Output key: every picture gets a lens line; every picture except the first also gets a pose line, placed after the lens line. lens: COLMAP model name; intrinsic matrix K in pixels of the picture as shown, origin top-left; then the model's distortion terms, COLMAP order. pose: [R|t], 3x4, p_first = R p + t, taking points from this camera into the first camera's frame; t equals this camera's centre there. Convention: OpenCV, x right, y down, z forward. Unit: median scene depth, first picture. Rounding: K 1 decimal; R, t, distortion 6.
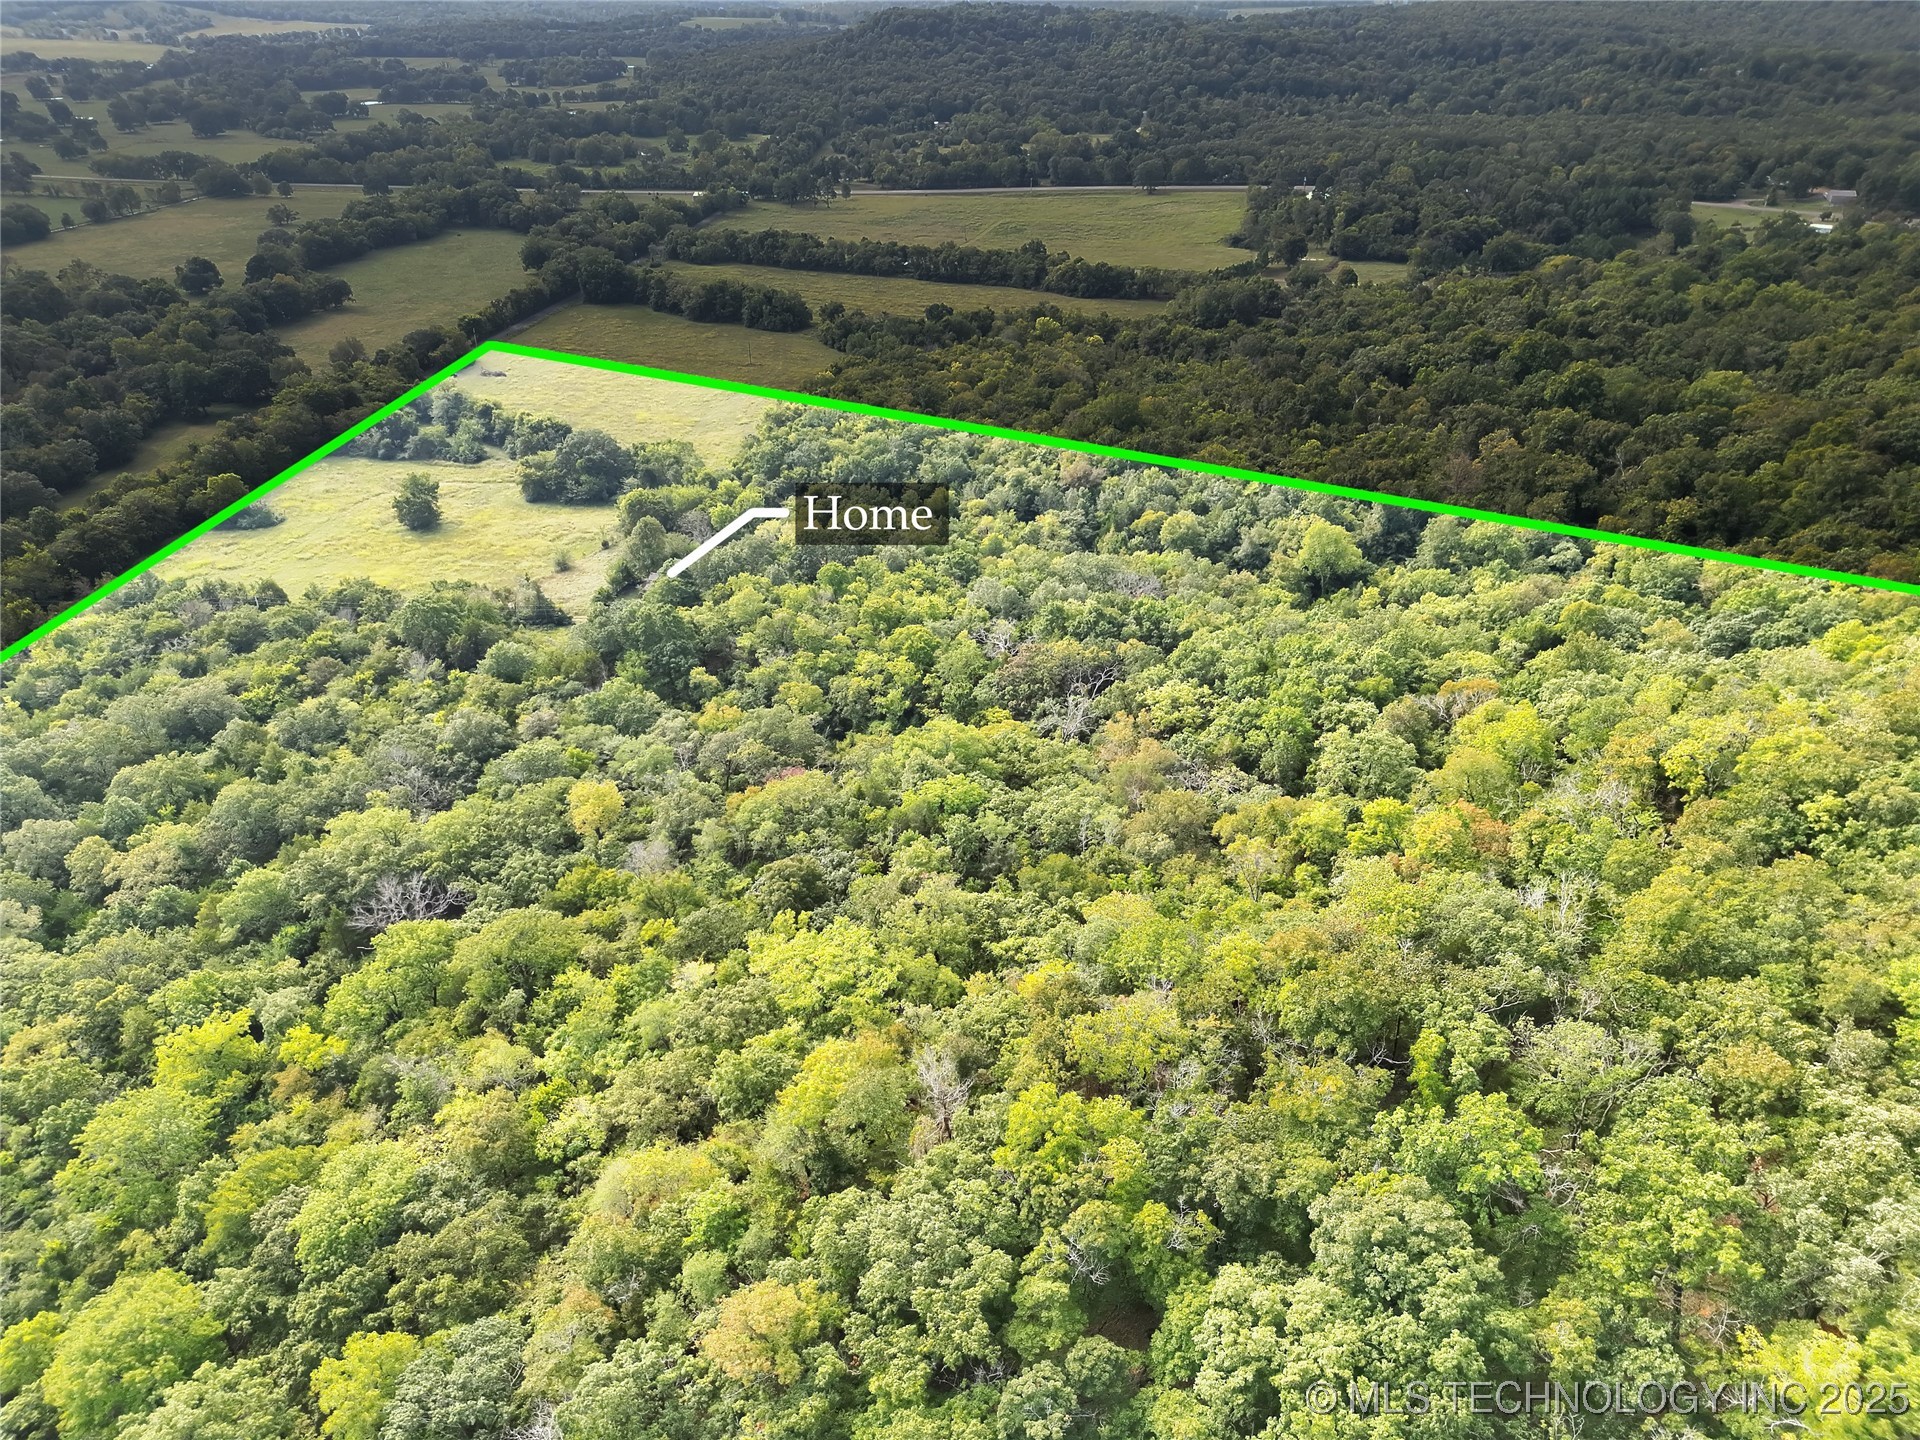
lens RADIAL K [[1352.0, 0, 960.0], [0, 1352.0, 720.0], [0, 0, 1]] dist [0.051593, -0.034349]
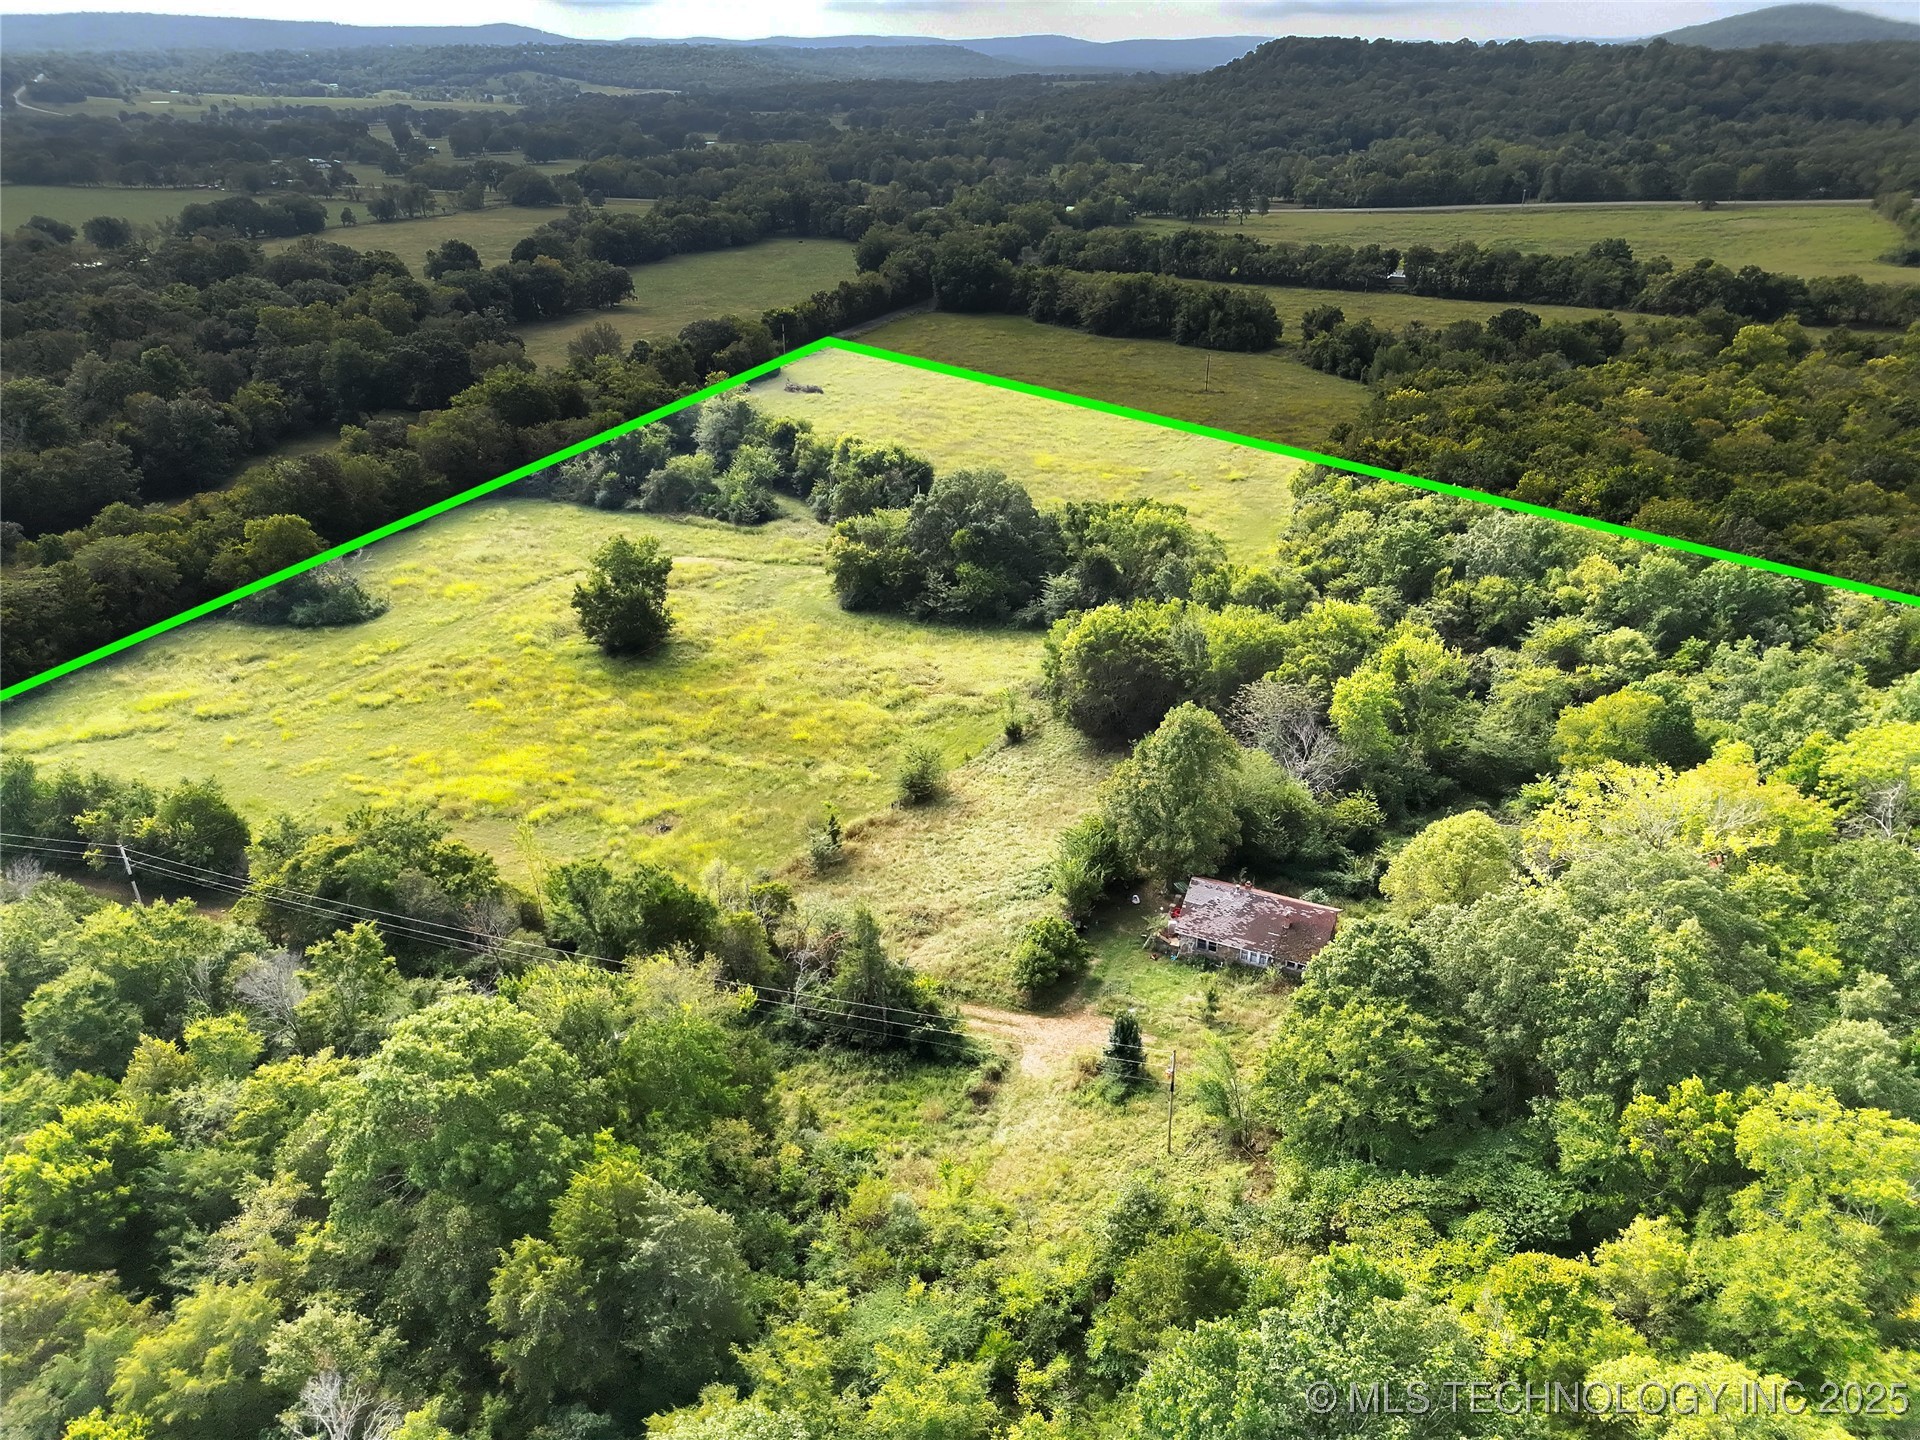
lens RADIAL K [[1340.2, 0, 947.6], [0, 1340.2, 715.7], [0, 0, 1]] dist [0.084379, -0.072058]
pose [[0.975900, 0.091176, -0.198260, -0.117417], [-0.103283, 0.993313, -0.051590, -0.065239], [0.192231, 0.070824, 0.978791, 0.346528]]
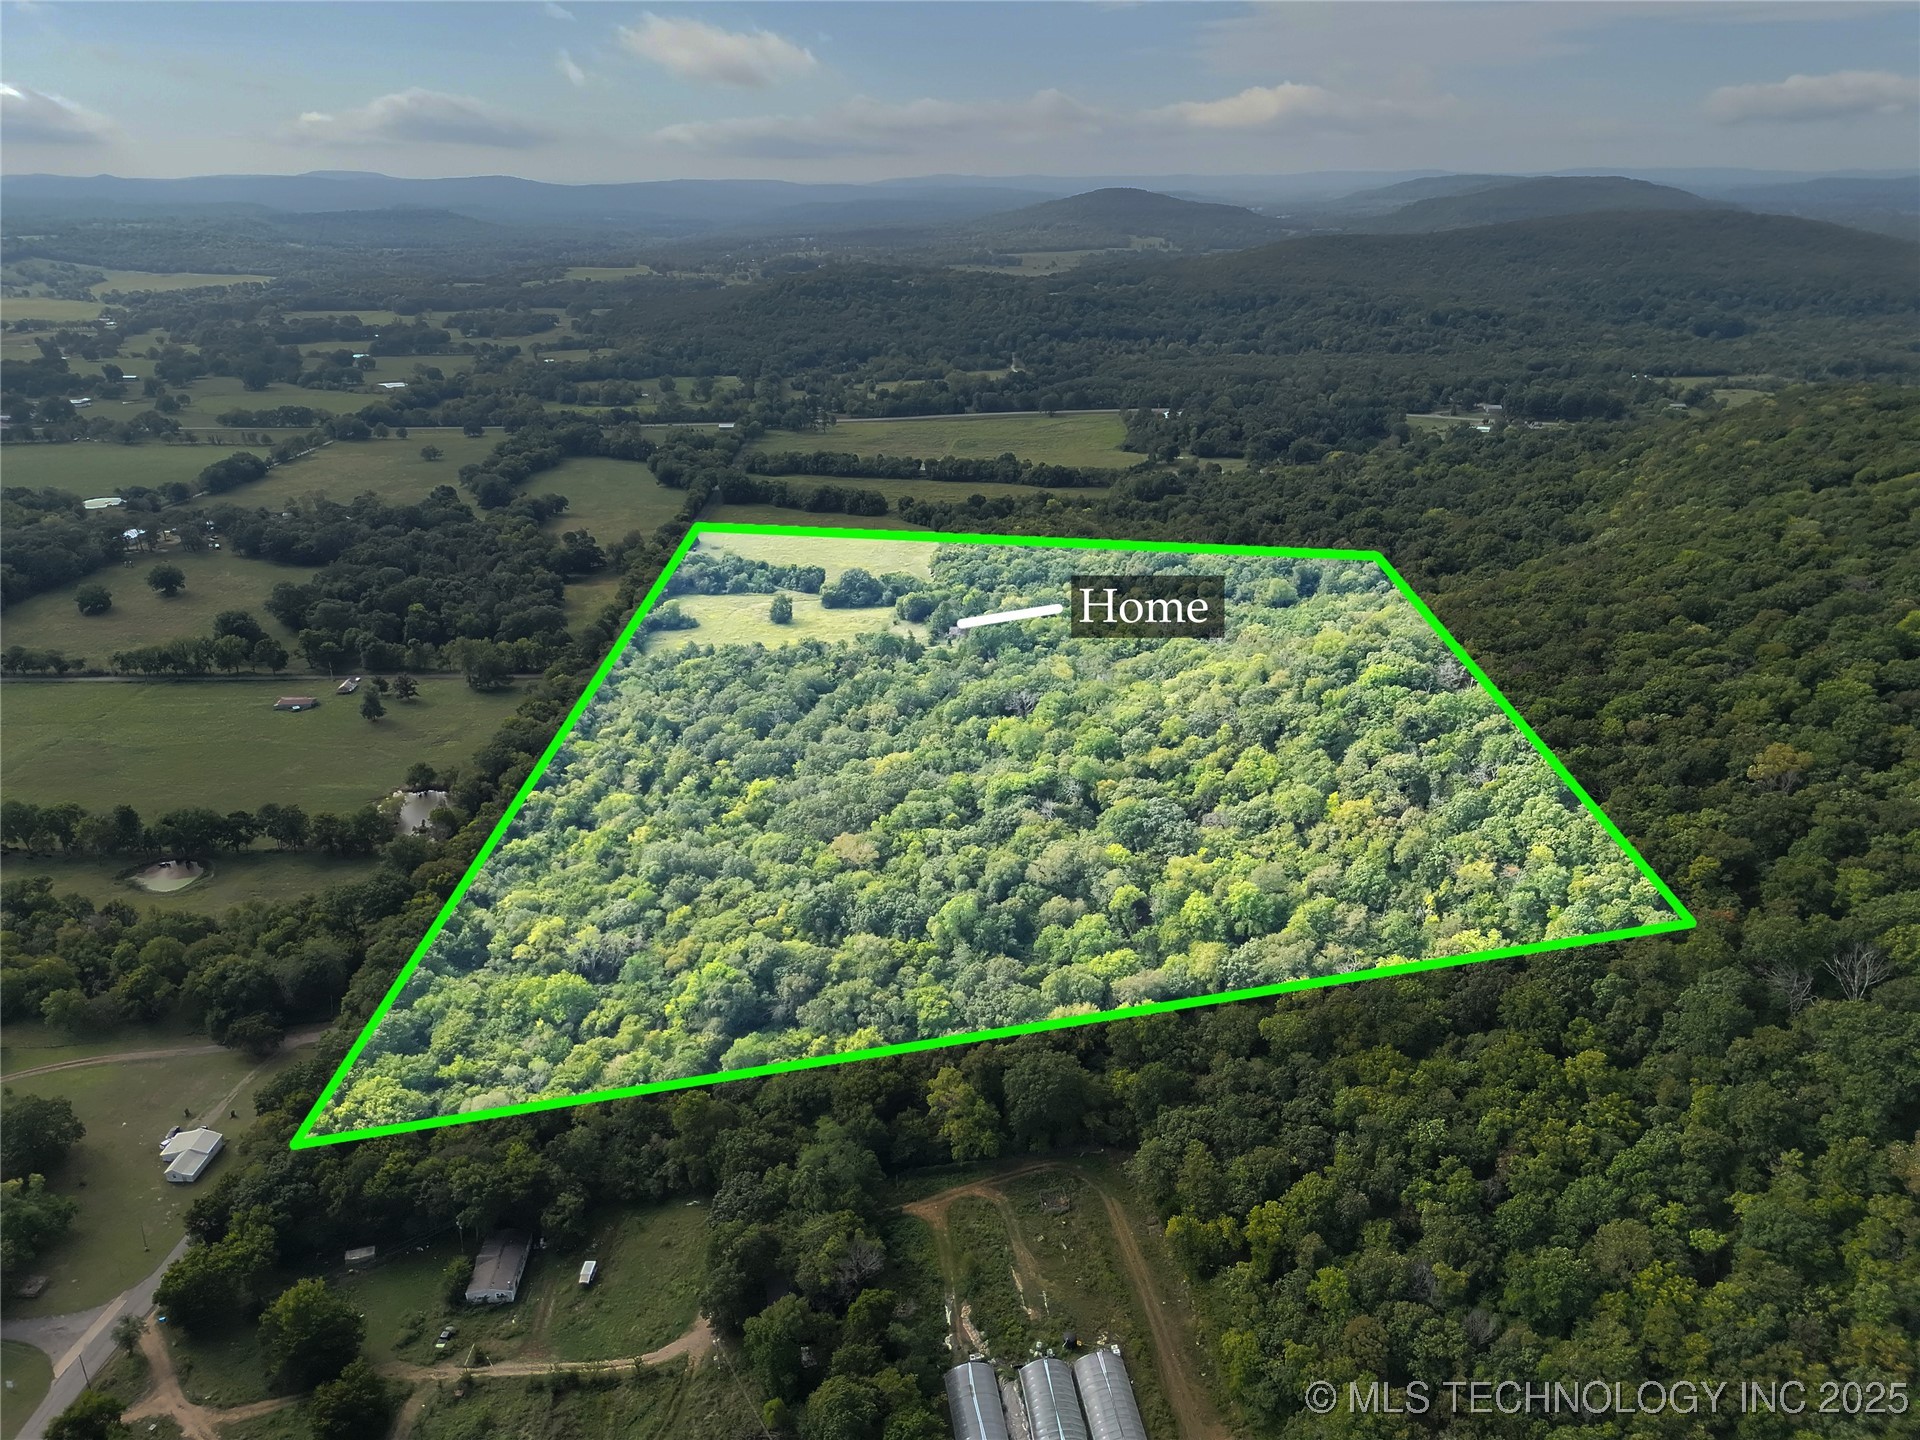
lens RADIAL K [[1352.0, 0, 960.0], [0, 1352.0, 720.0], [0, 0, 1]] dist [0.051593, -0.034349]
pose [[0.986674, -0.066378, 0.148553, -0.270619], [0.085625, 0.988179, -0.127163, 0.147174], [-0.138356, 0.138188, 0.980694, -0.490881]]
